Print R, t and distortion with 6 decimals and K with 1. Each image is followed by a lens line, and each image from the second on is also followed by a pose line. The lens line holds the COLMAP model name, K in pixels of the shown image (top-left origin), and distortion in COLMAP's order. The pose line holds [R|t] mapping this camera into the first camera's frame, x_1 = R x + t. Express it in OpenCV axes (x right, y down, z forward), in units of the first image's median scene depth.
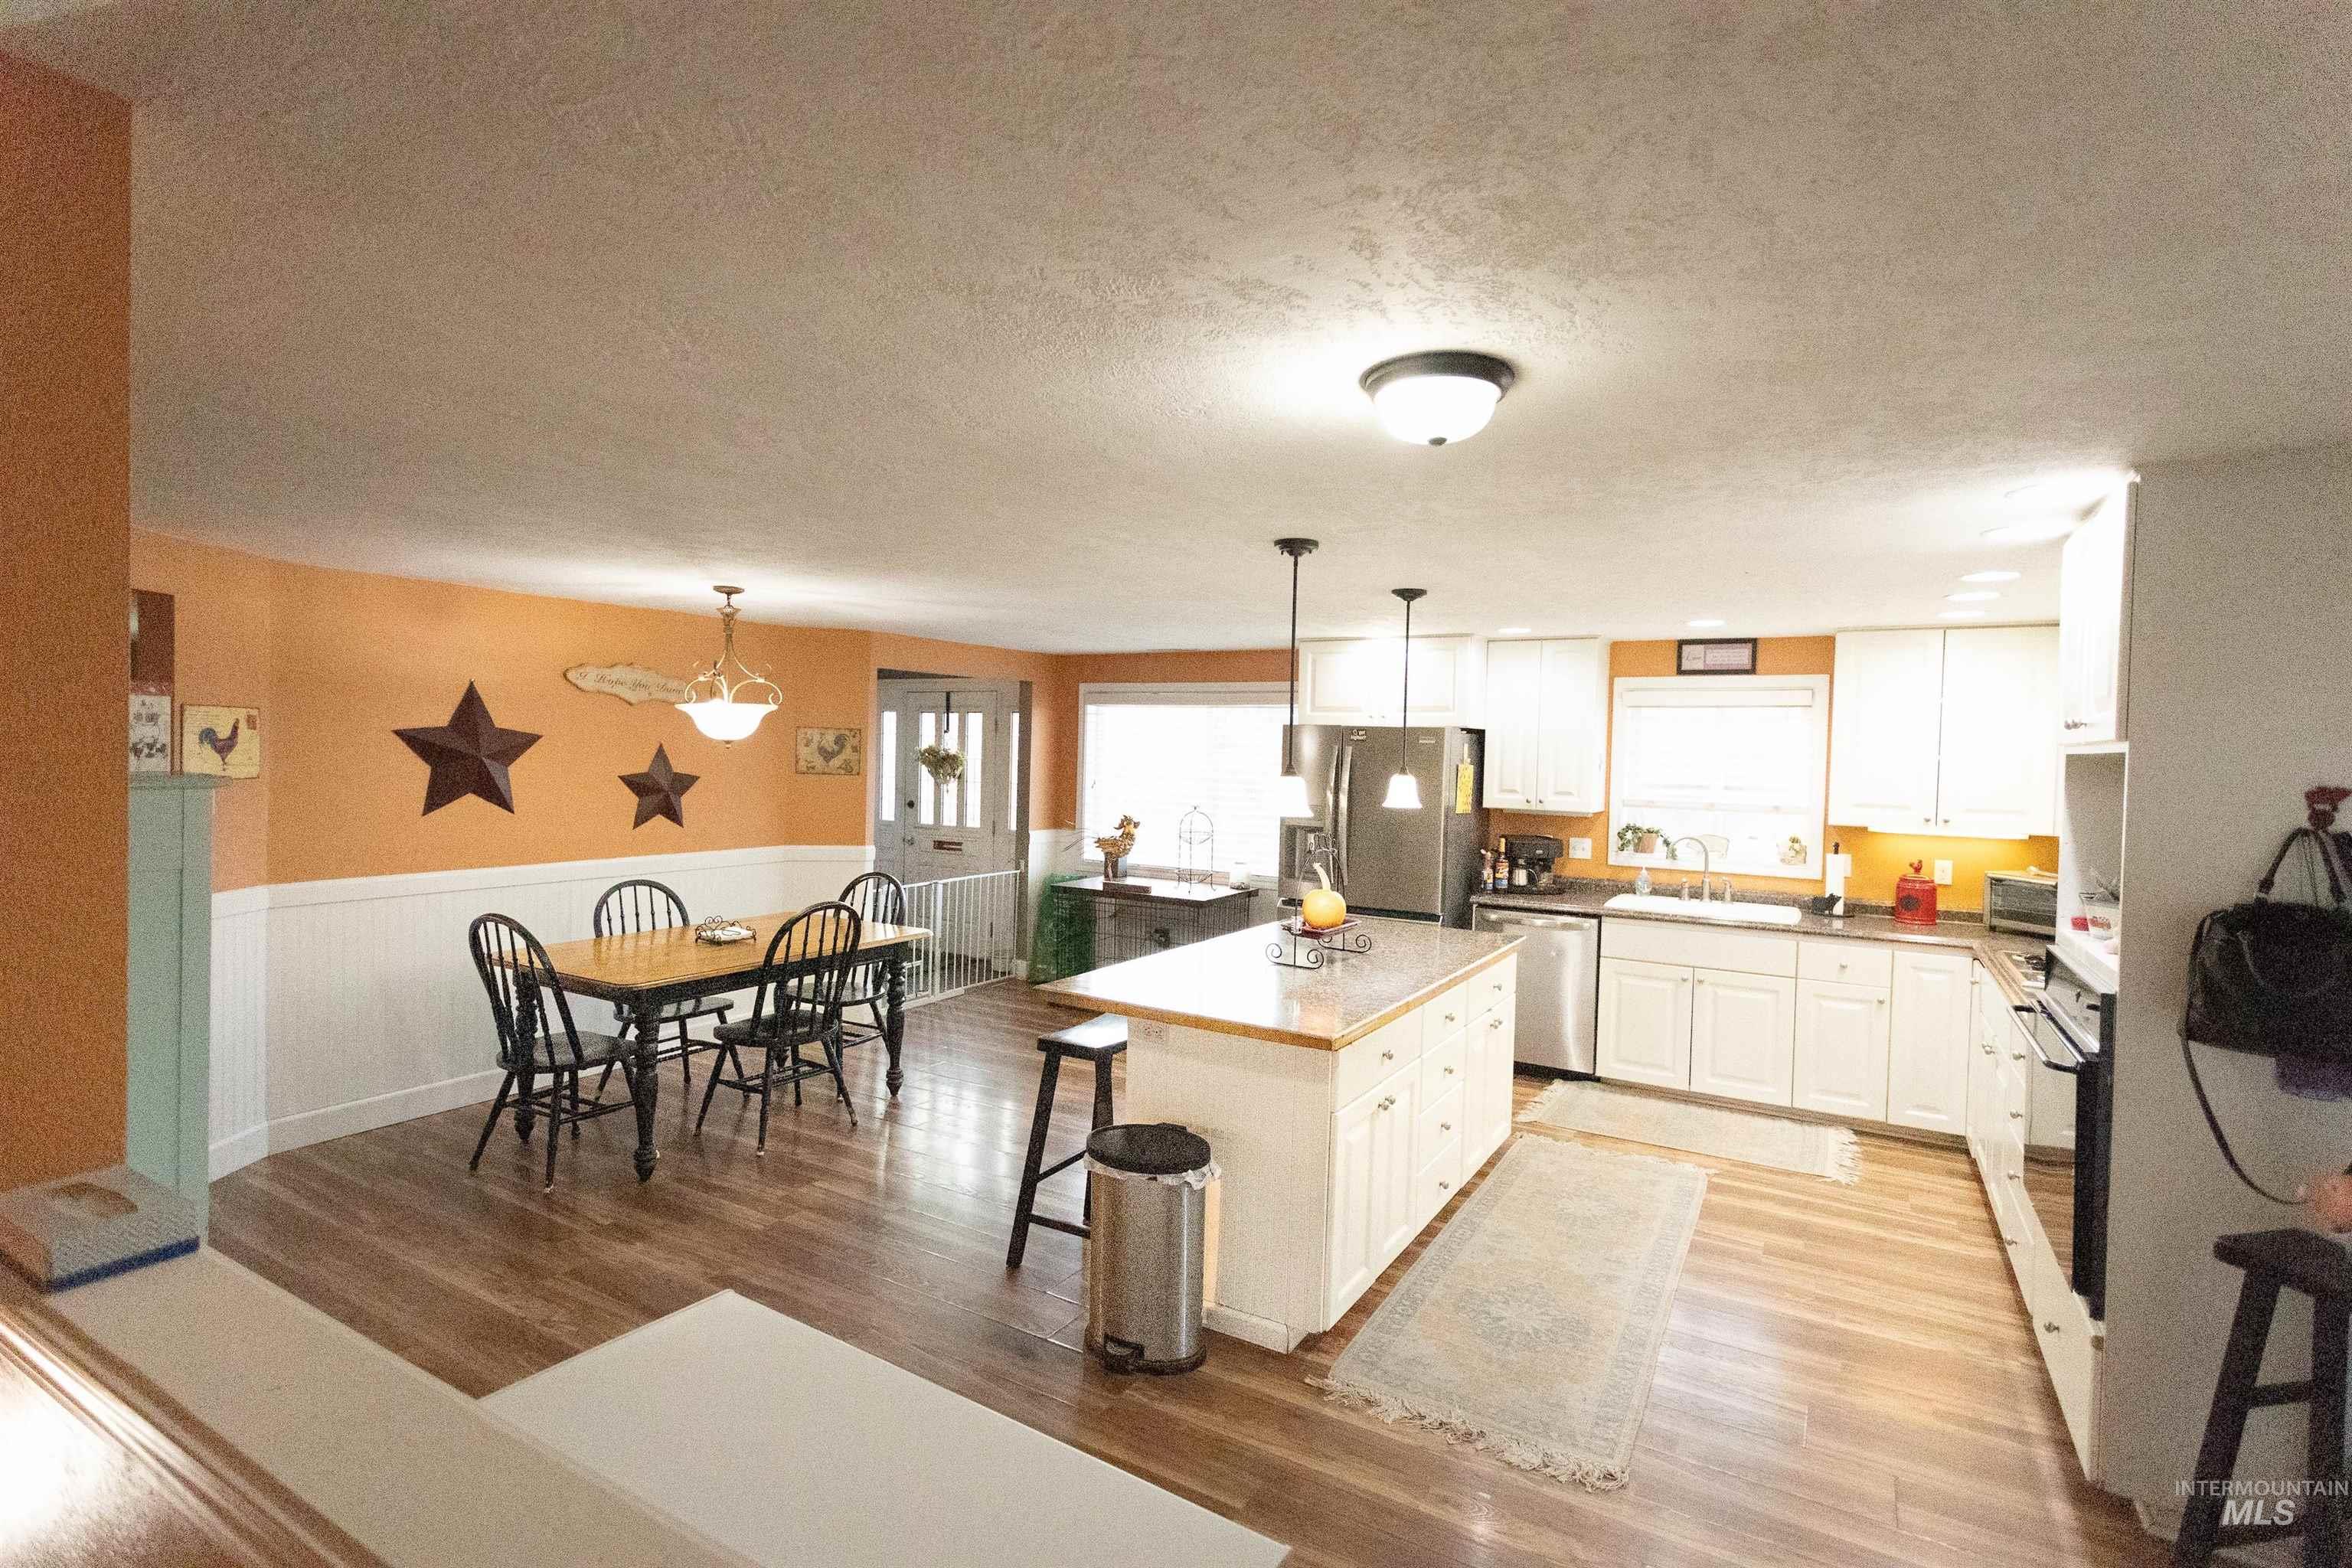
lens RADIAL K [[1117.6, 0, 1180.8], [0, 1117.6, 779.7], [0, 0, 1]] dist [-0.001699, 0.000303]
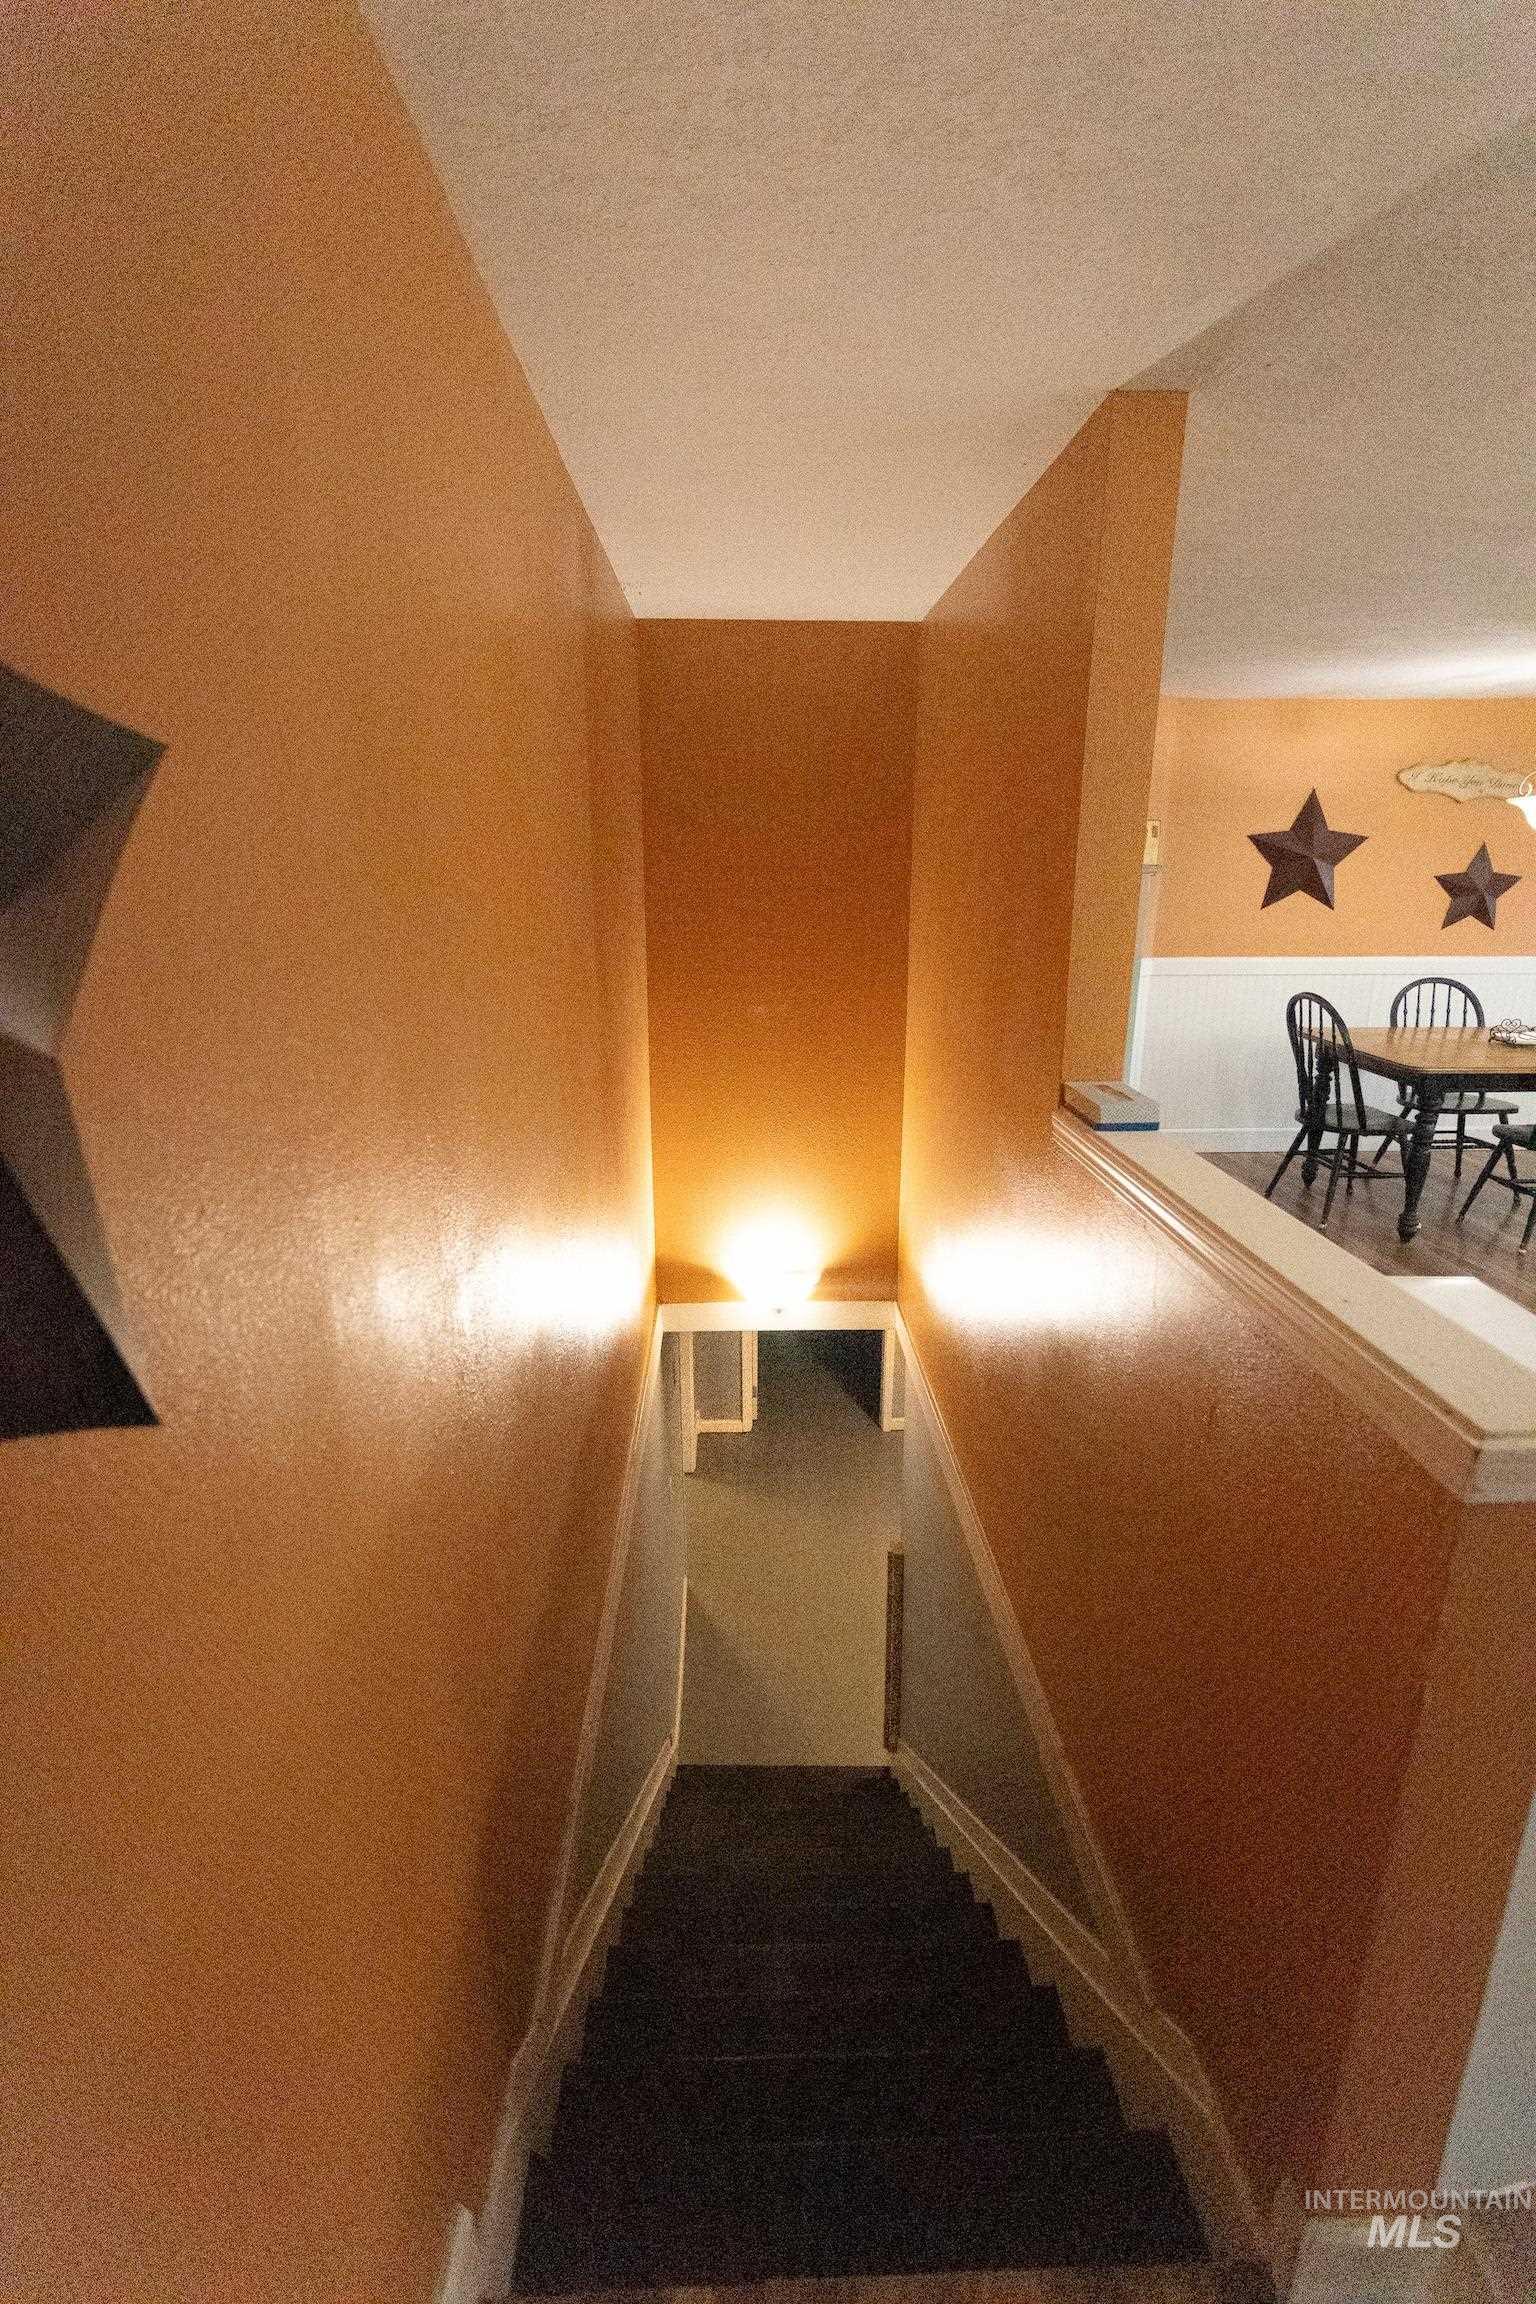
lens RADIAL K [[1094.7, 0, 767.6], [0, 1094.7, 1157.0], [0, 0, 1]] dist [-0.001699, 0.000303]
pose [[0.544344, 0.207607, -0.812766, 0.045731], [-0.011152, 0.970597, 0.240453, 0.014638], [0.838788, -0.121825, 0.530653, -0.105550]]
